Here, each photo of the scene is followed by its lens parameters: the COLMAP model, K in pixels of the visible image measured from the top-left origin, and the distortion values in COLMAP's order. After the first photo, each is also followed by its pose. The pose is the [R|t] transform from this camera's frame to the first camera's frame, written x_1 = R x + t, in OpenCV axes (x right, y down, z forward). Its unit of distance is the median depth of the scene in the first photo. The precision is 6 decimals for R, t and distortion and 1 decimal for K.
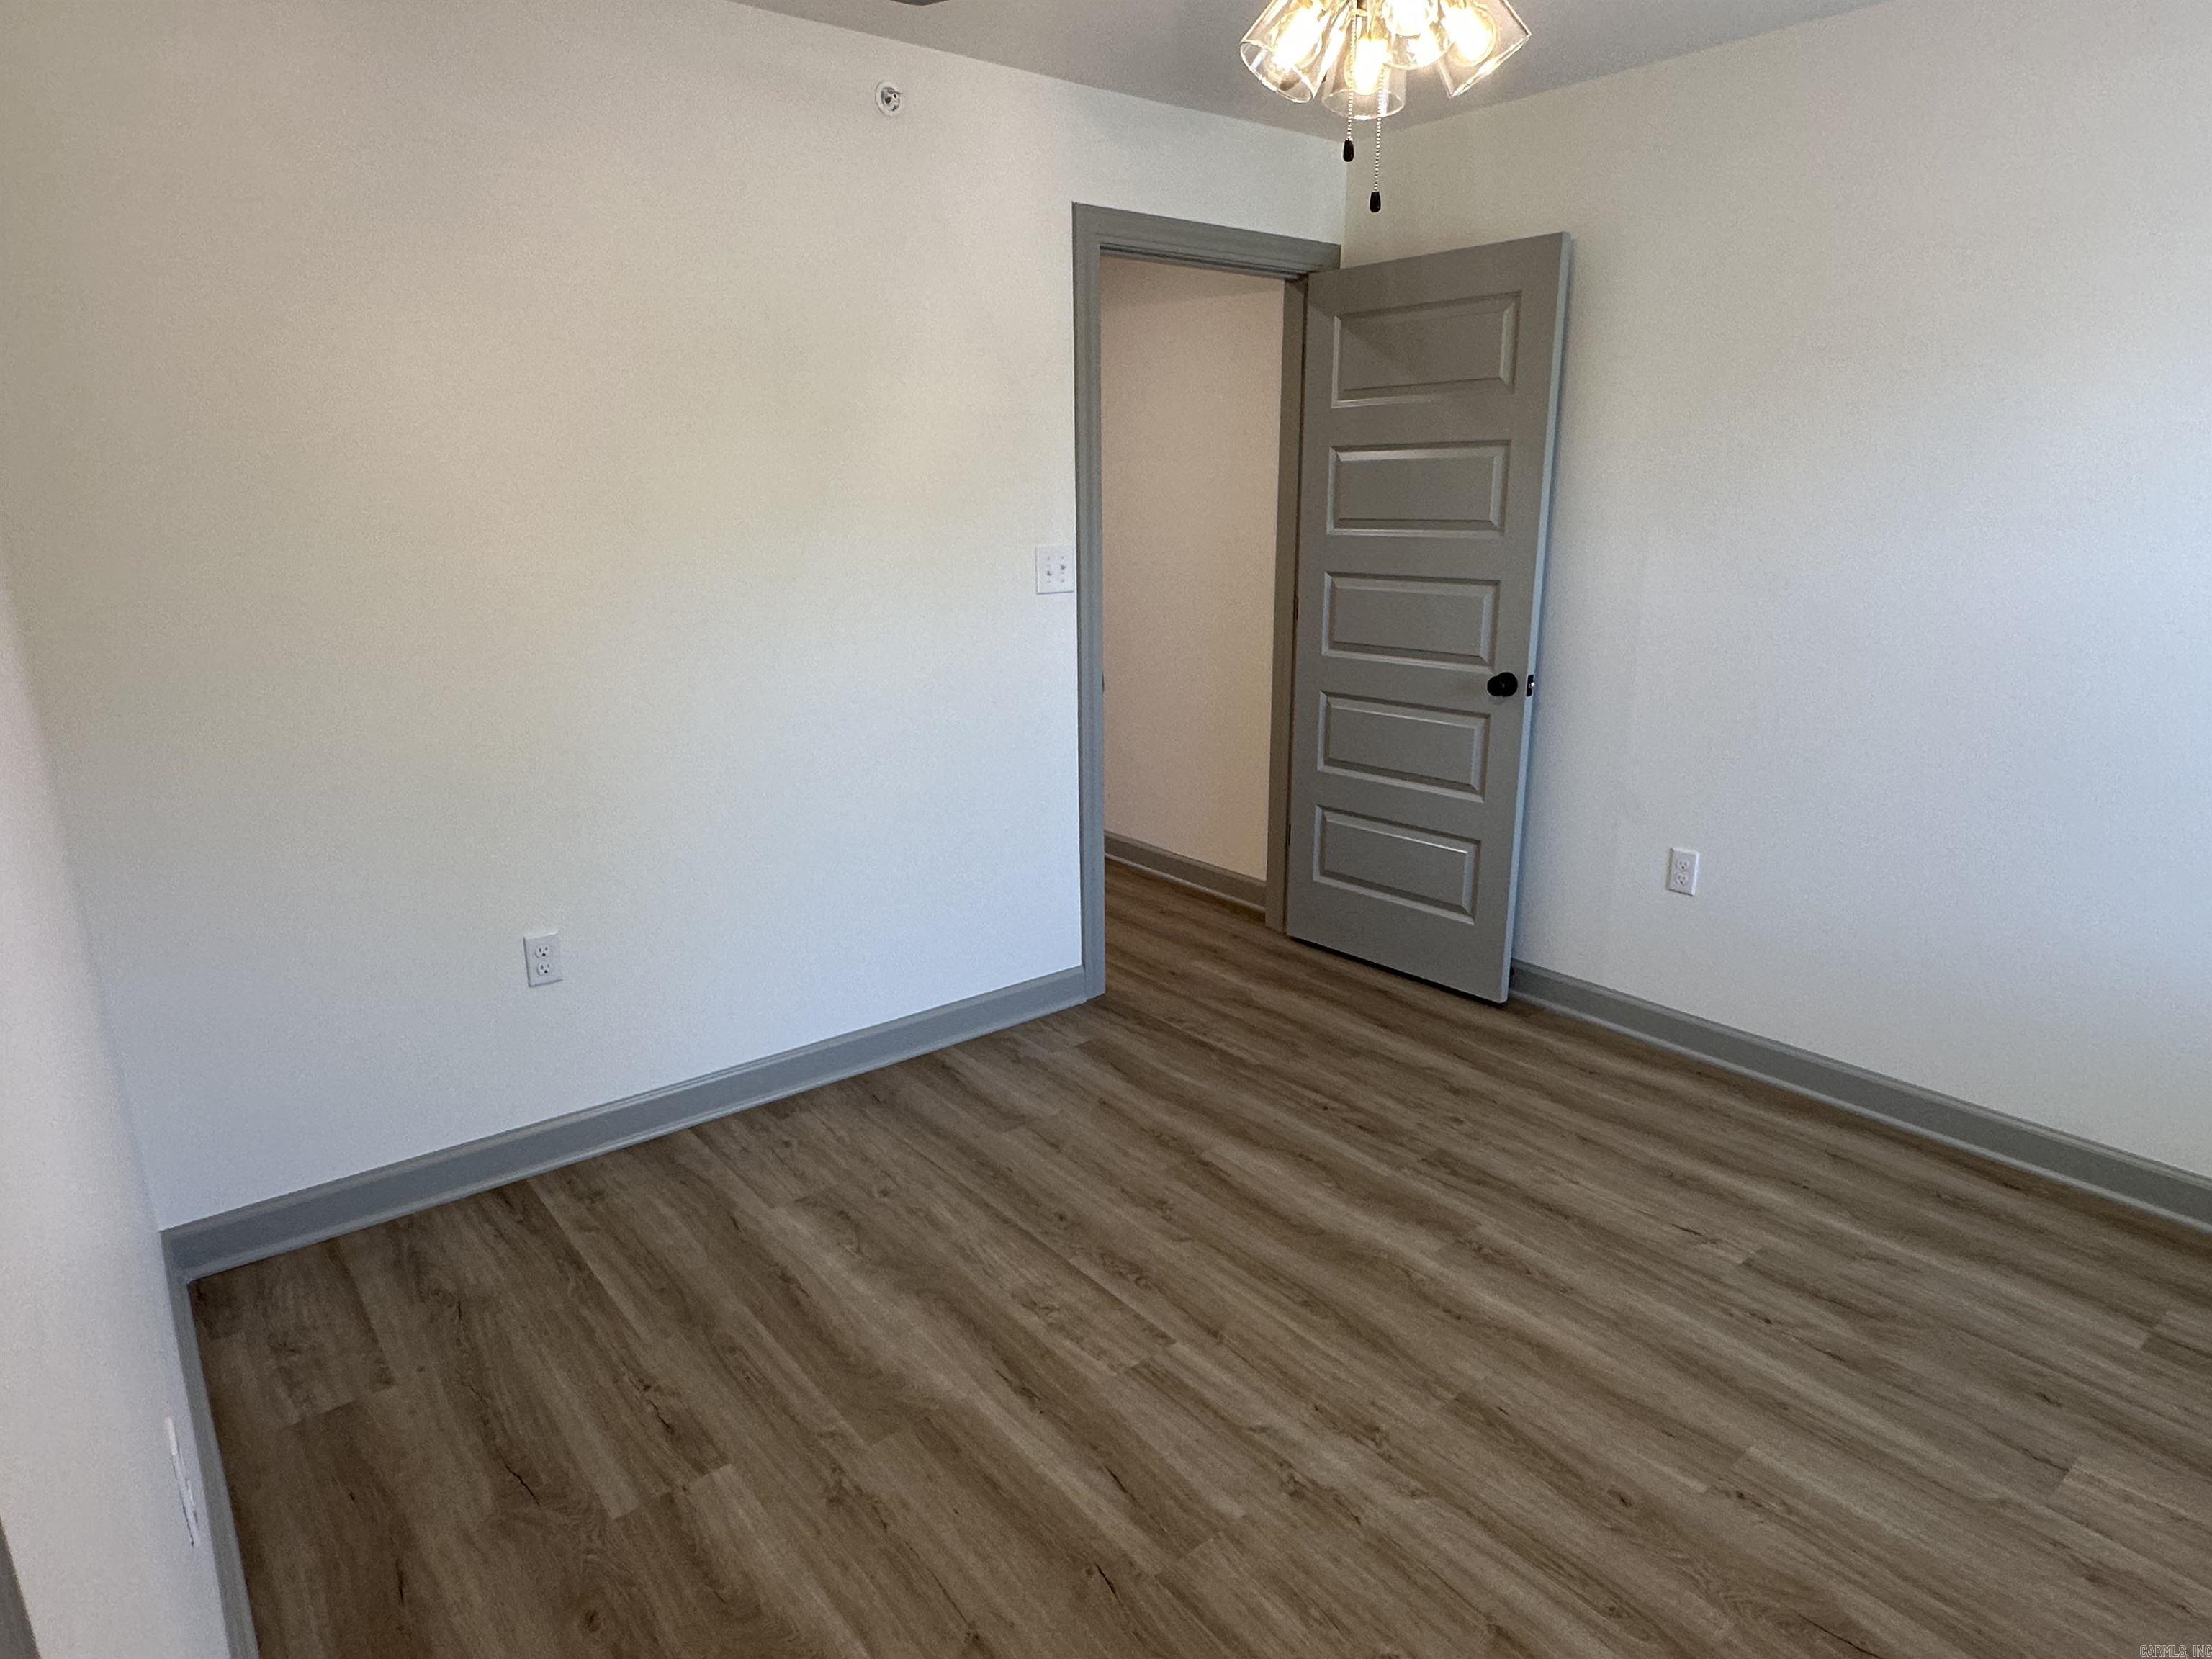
lens RADIAL K [[1279.1, 0, 1098.6], [0, 1279.1, 842.1], [0, 0, 1]] dist [-0.004283, 0.002516]
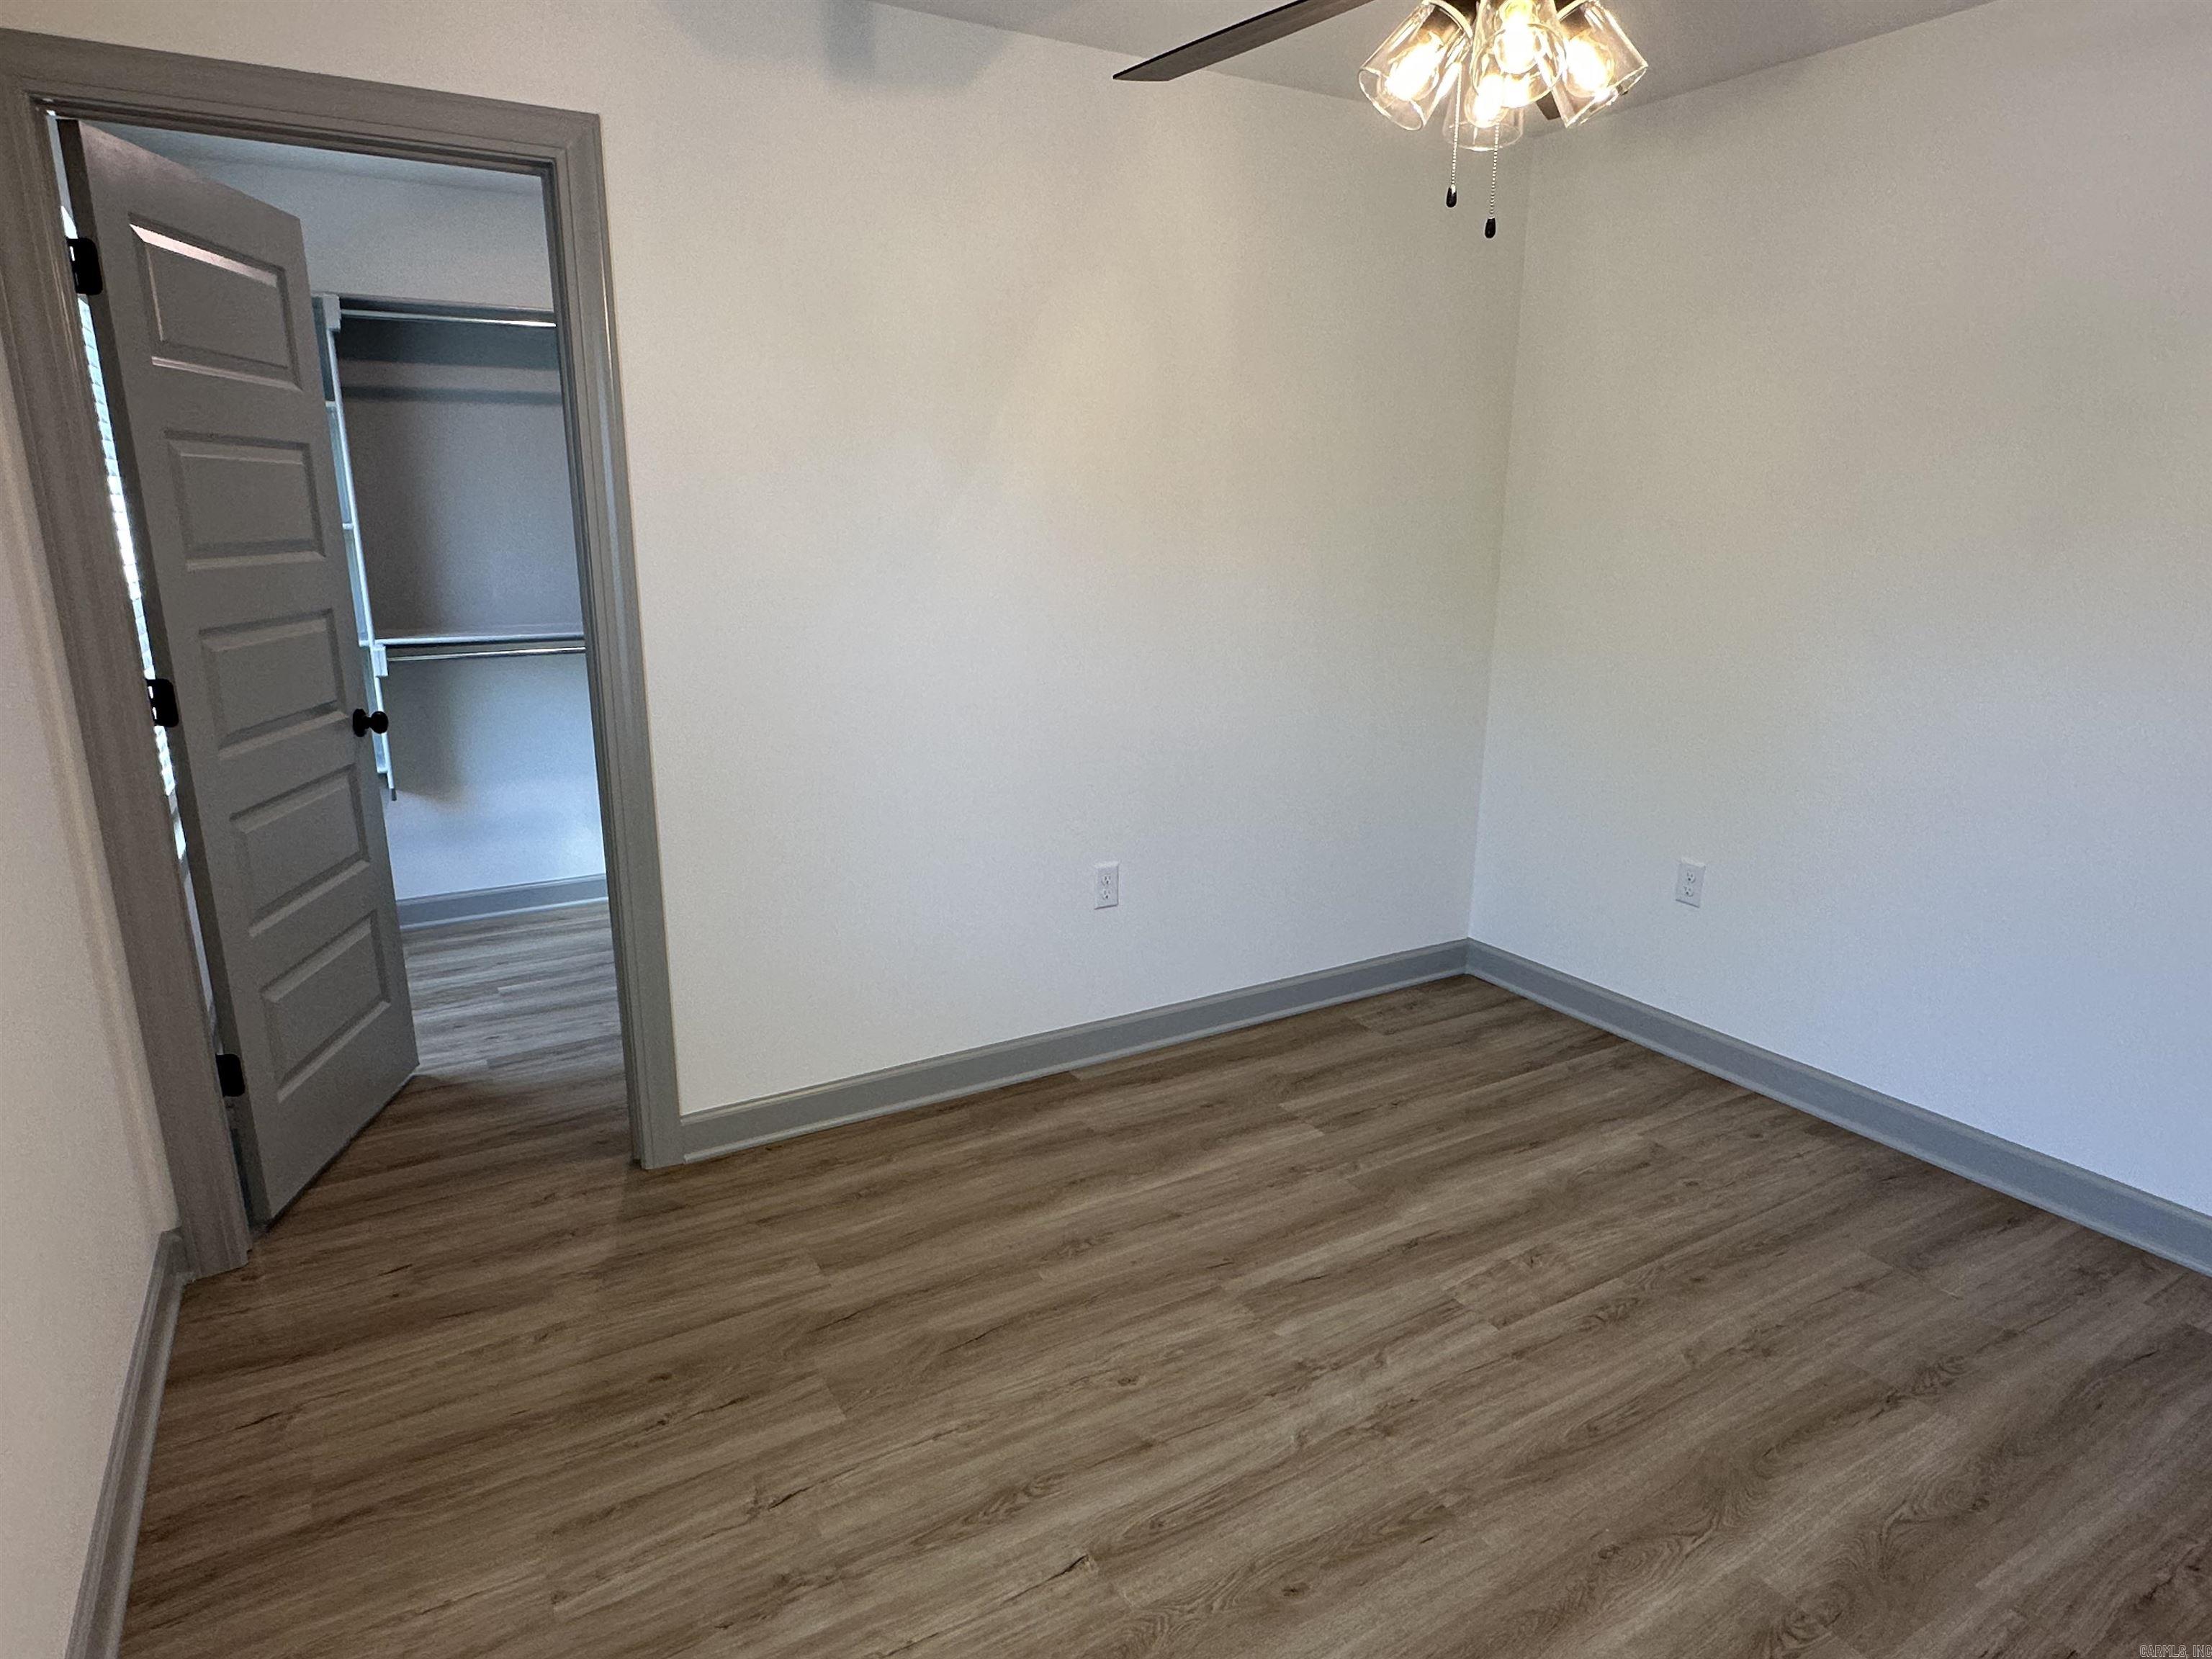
lens RADIAL K [[1279.1, 0, 1098.6], [0, 1279.1, 842.1], [0, 0, 1]] dist [-0.004283, 0.002516]
pose [[-0.142057, 0.256204, -0.956127, 0.965952], [-0.265491, 0.920670, 0.286148, -0.173591], [0.953590, 0.294493, -0.062768, 0.627503]]
